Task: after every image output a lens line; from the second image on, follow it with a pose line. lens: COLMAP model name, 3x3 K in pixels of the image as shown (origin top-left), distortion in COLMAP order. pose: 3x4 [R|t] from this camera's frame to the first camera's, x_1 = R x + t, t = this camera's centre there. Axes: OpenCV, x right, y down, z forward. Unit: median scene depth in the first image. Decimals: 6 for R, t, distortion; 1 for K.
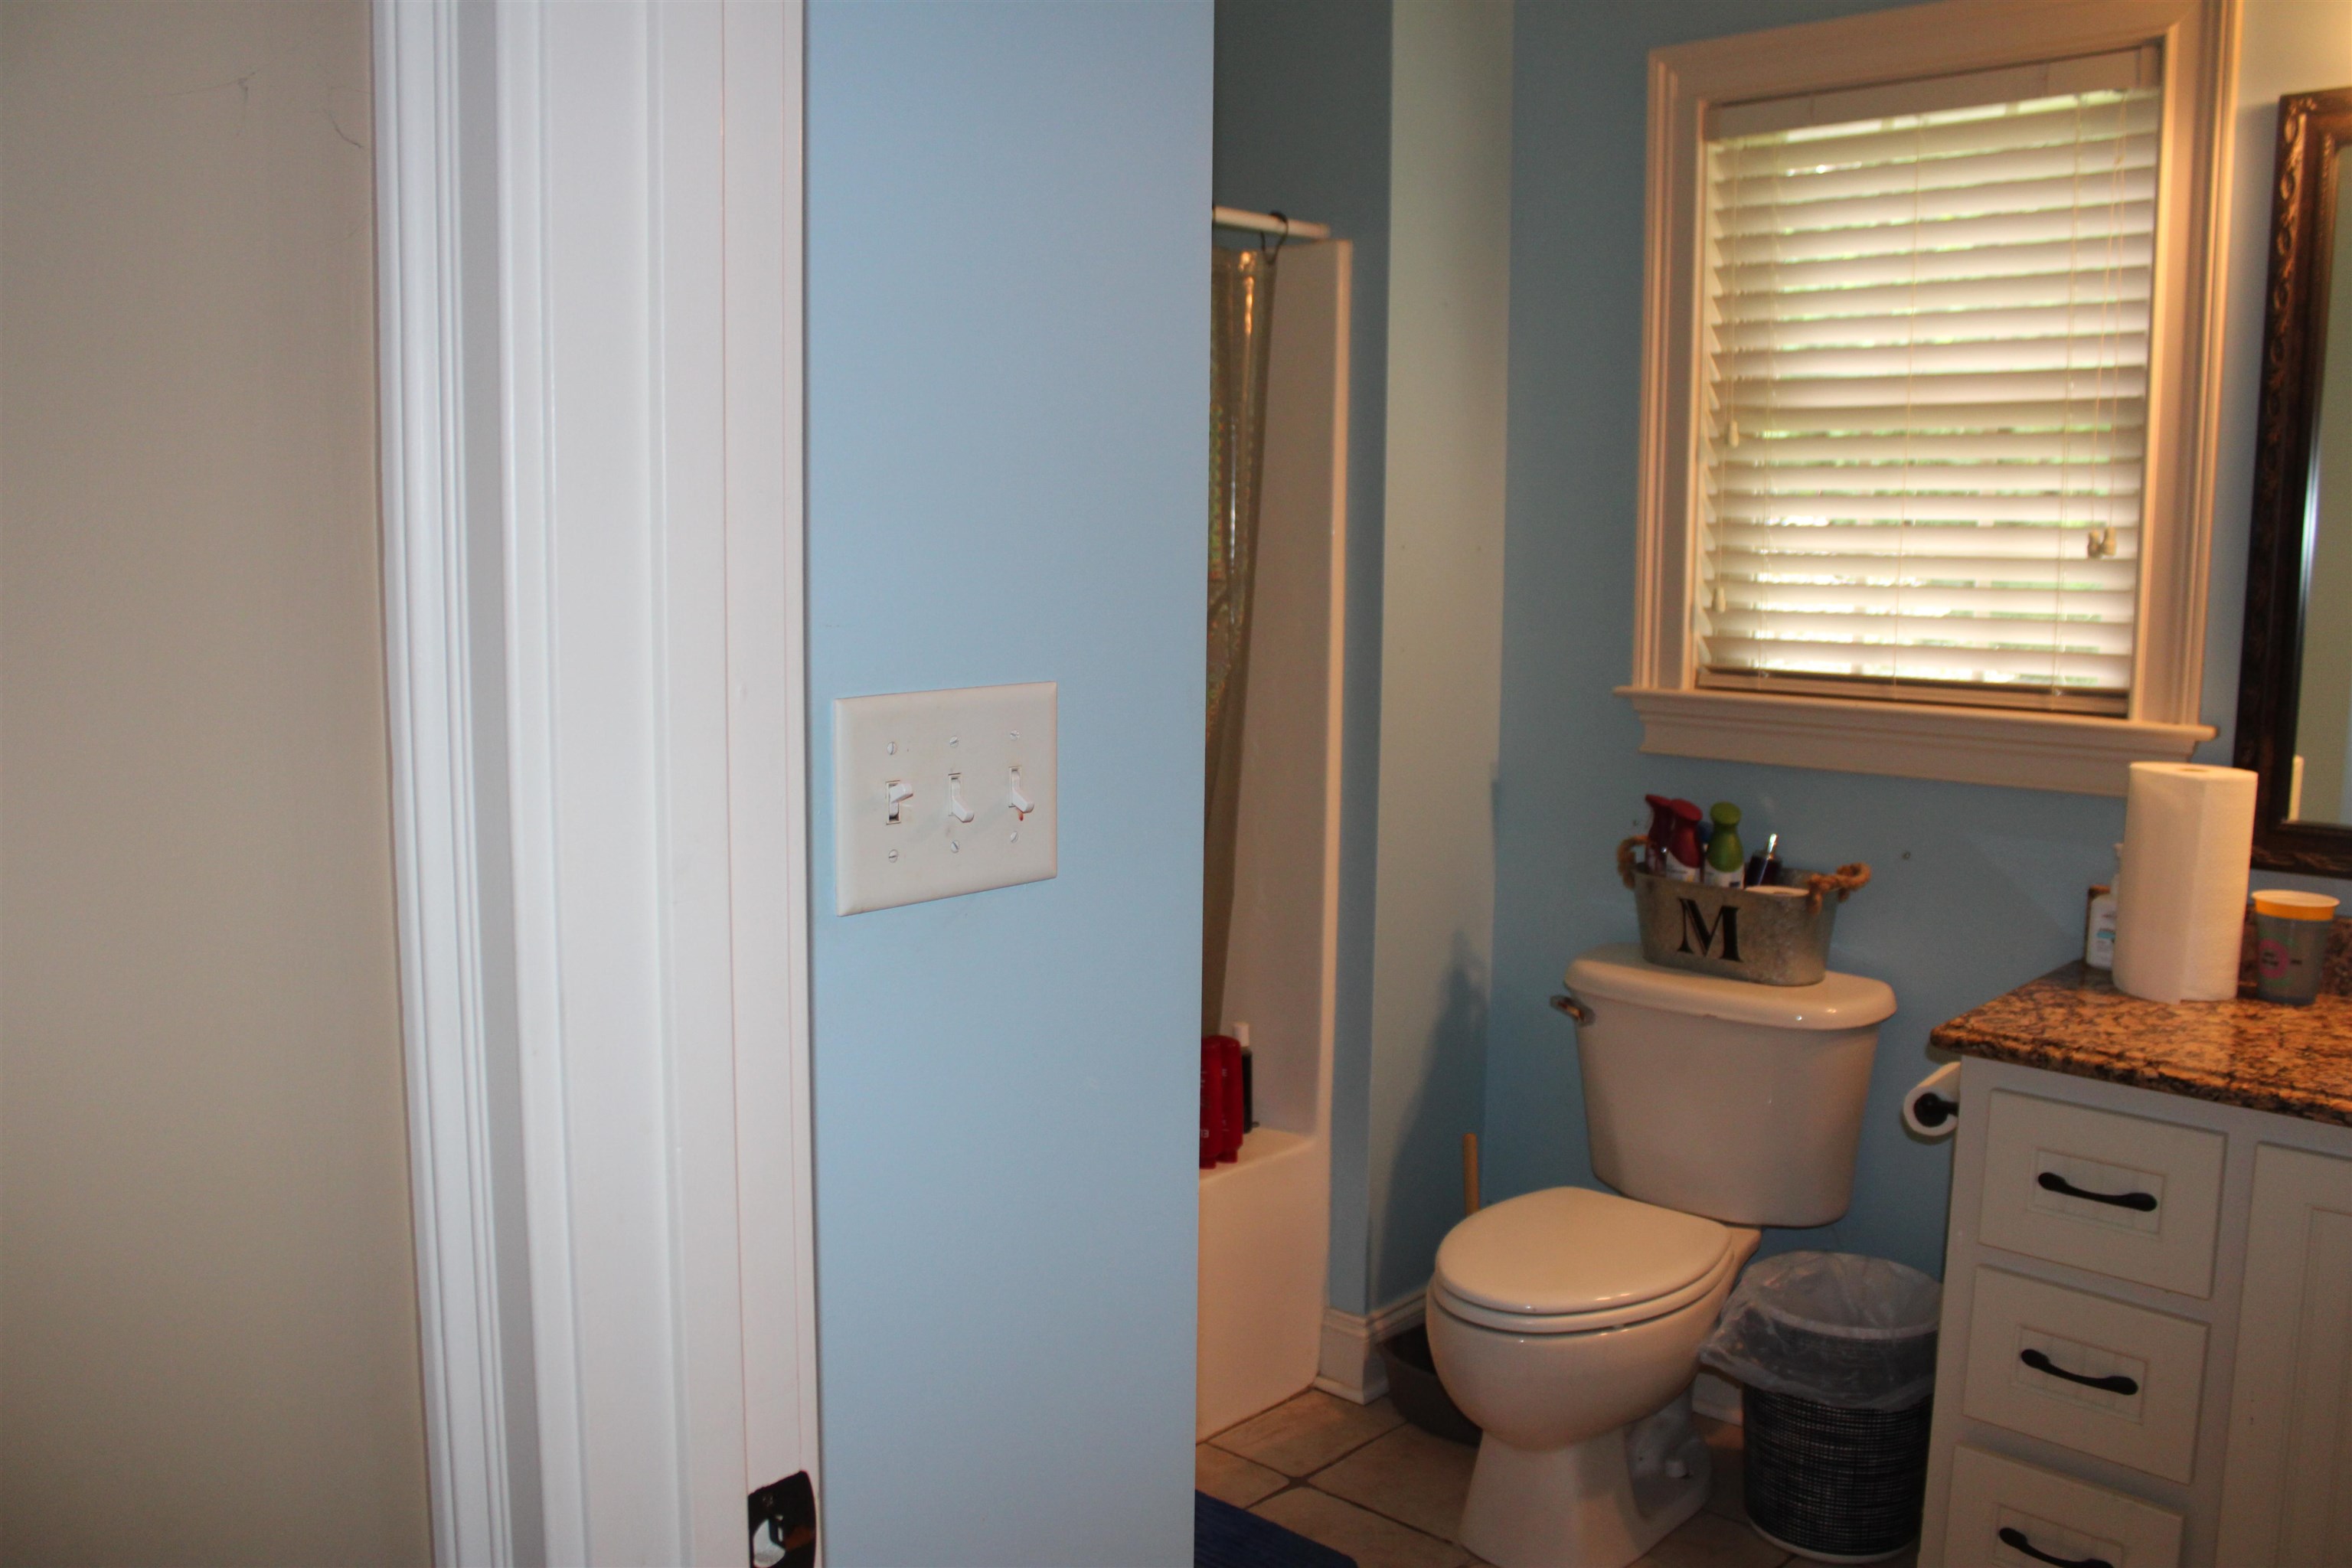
lens RADIAL K [[1974.9, 0, 1170.0], [0, 1974.9, 769.2], [0, 0, 1]] dist [-0.162078, 0.141509]
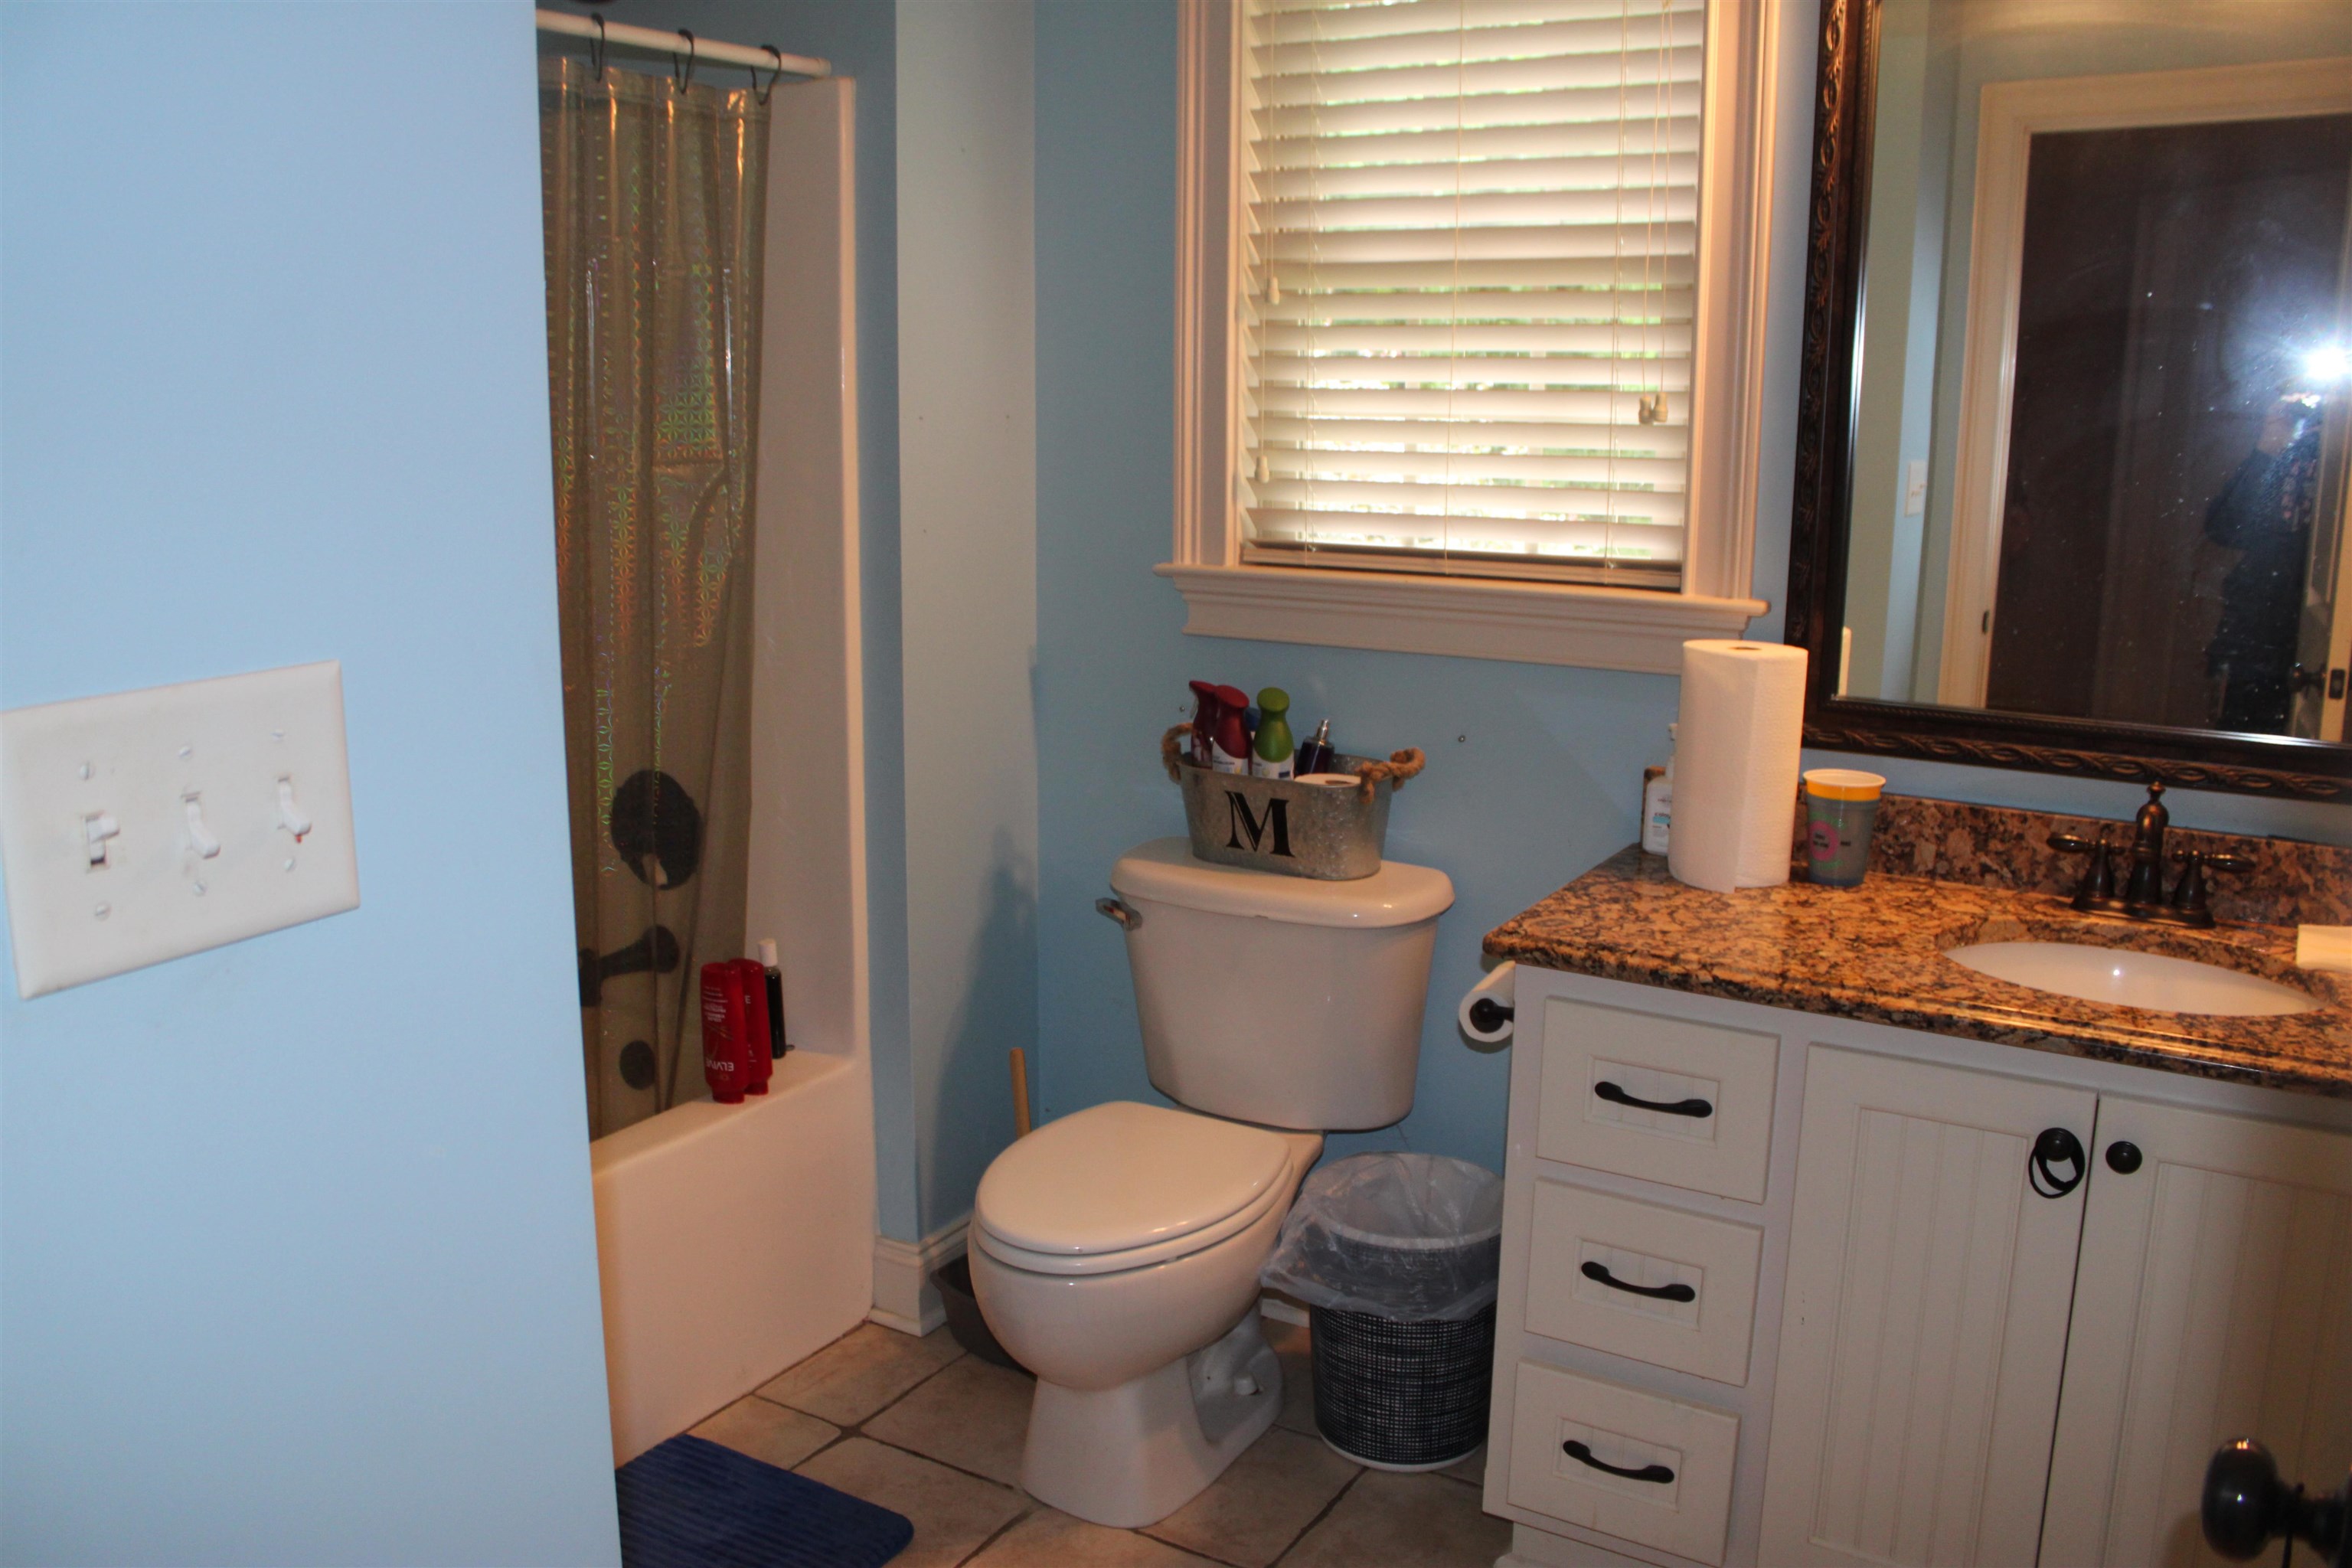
lens RADIAL K [[1974.9, 0, 1178.3], [0, 1974.9, 774.9], [0, 0, 1]] dist [-0.162078, 0.141509]
pose [[0.978248, -0.044295, 0.202655, 0.049140], [0.027616, 0.996049, 0.084406, -0.024199], [-0.205593, -0.076973, 0.975606, 0.084887]]
